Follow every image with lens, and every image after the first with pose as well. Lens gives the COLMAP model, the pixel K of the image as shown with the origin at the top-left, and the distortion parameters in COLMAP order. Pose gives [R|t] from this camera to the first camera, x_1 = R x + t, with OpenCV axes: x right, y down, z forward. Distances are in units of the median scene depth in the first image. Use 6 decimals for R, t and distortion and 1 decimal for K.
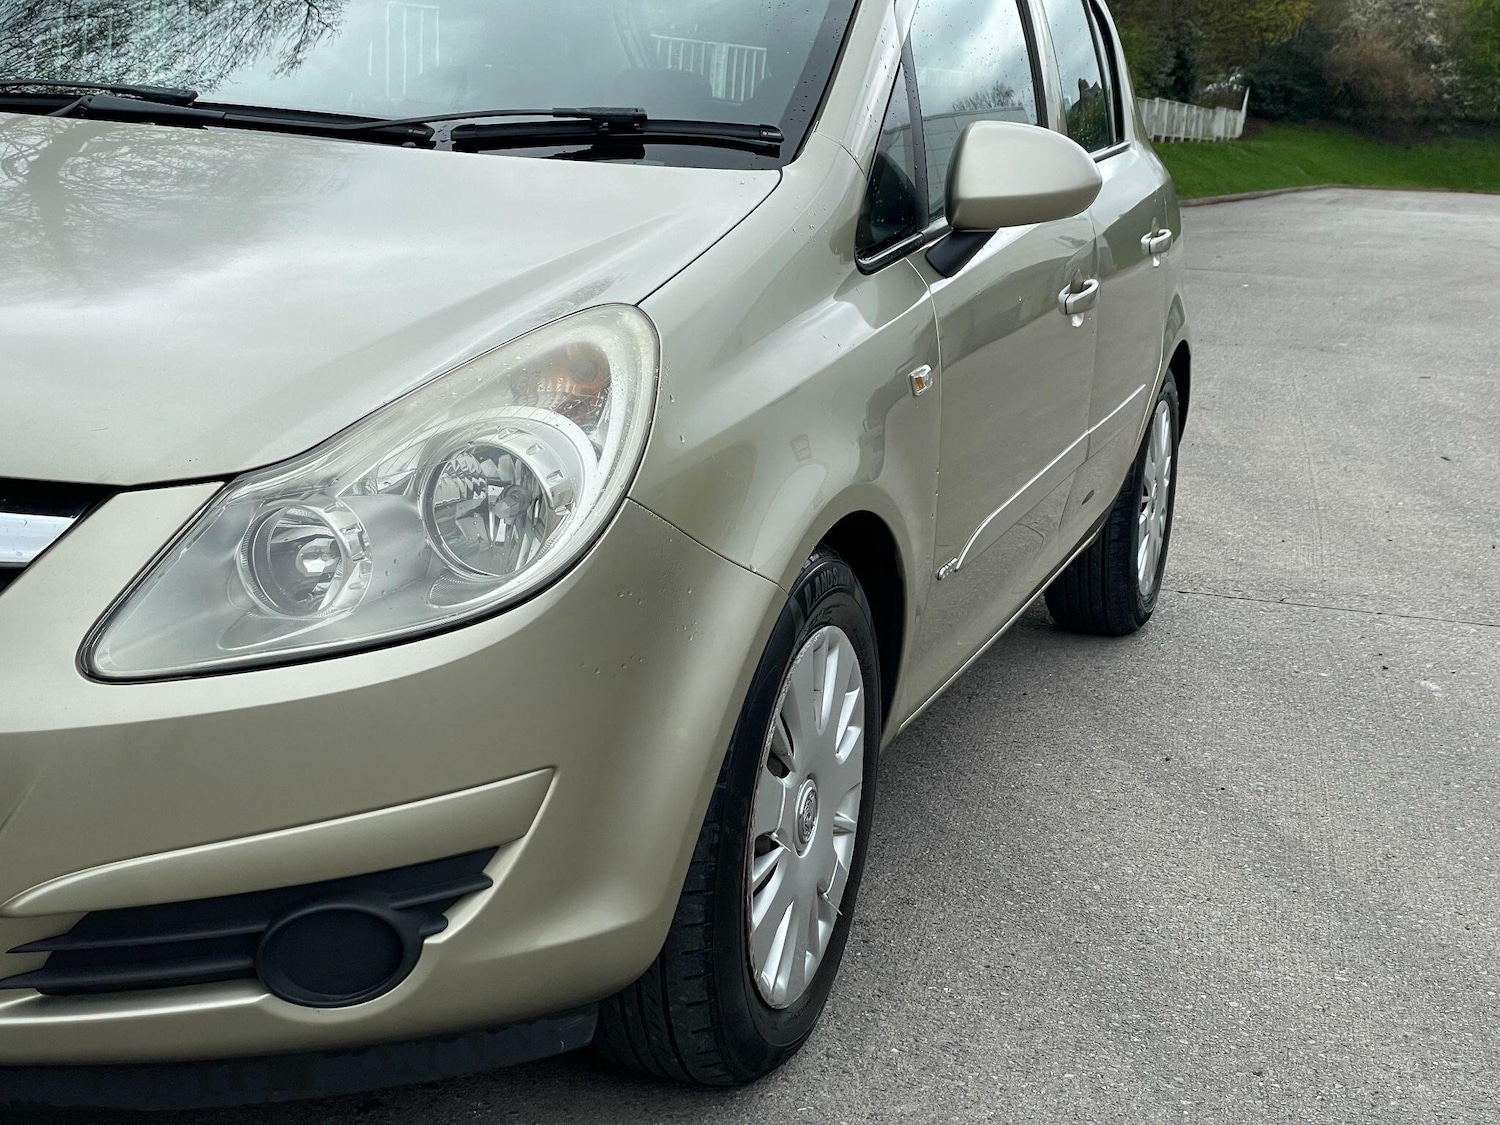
lens RADIAL K [[2325.5, 0, 750.0], [0, 2325.5, 562.5], [0, 0, 1]] dist [0.205573, -0.333744]
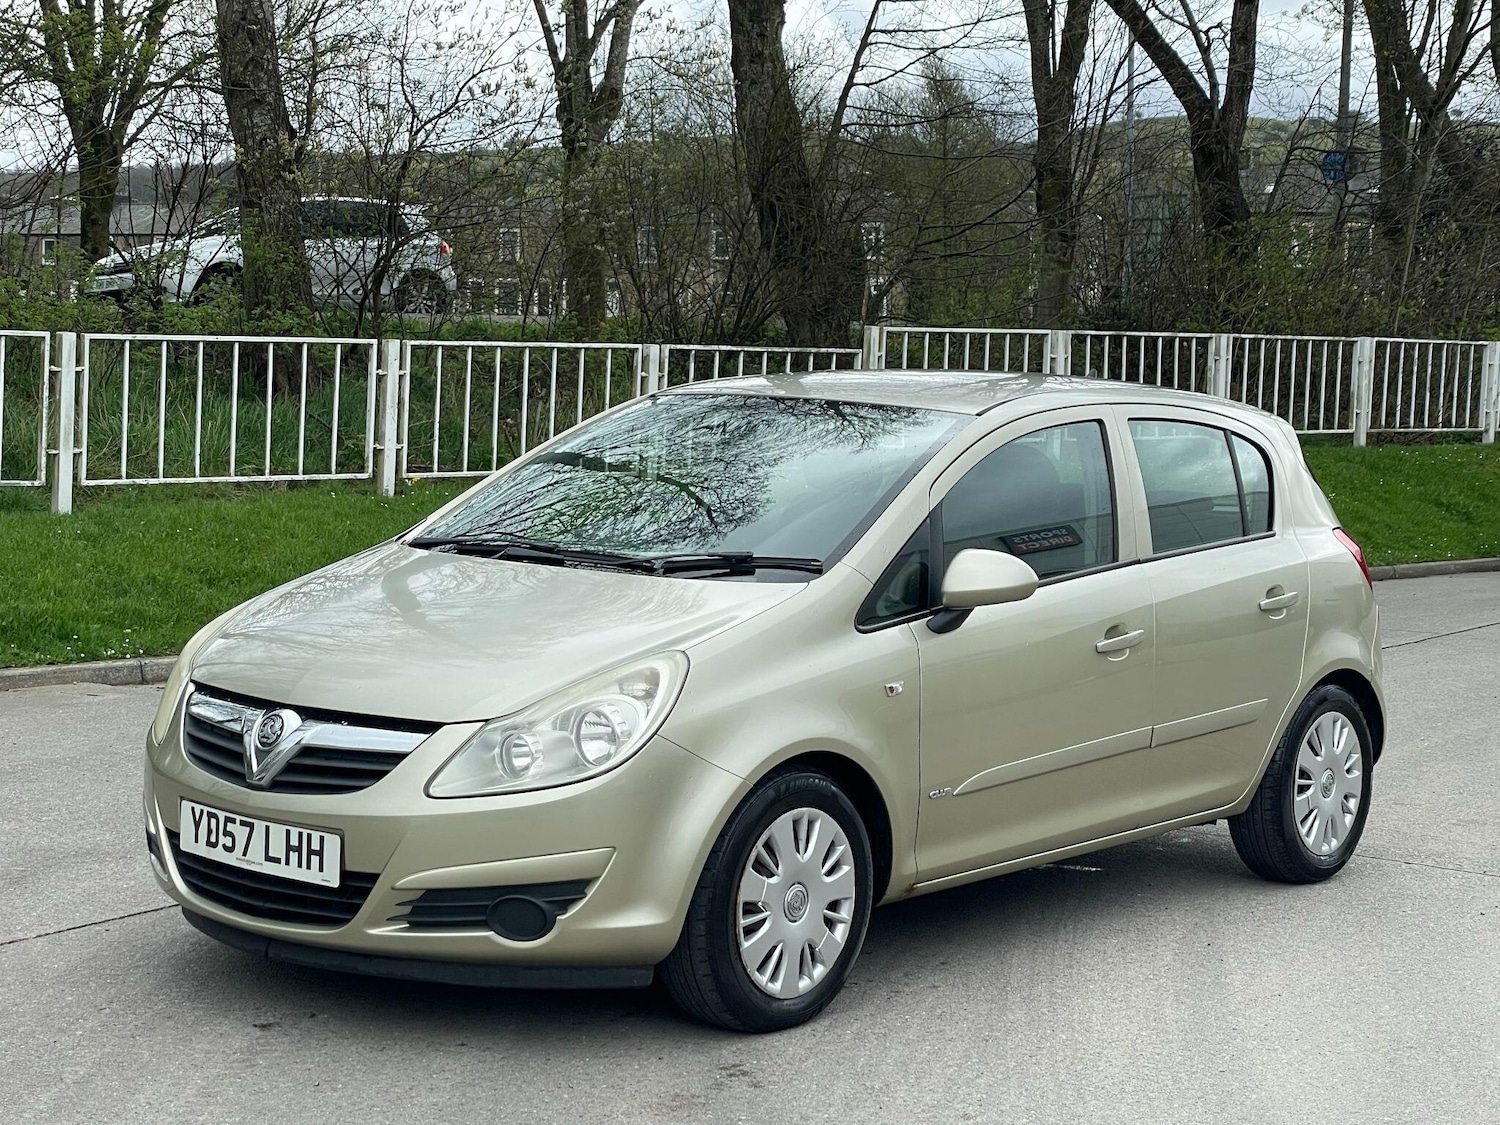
lens RADIAL K [[4063.4, 0, 750.0], [0, 4063.4, 562.5], [0, 0, 1]] dist [0.394113, 0.485147]
pose [[0.909225, 0.002438, -0.416298, 1.551801], [-0.050068, 0.993365, -0.103534, 0.195637], [0.413283, 0.114979, 0.903314, -2.378891]]
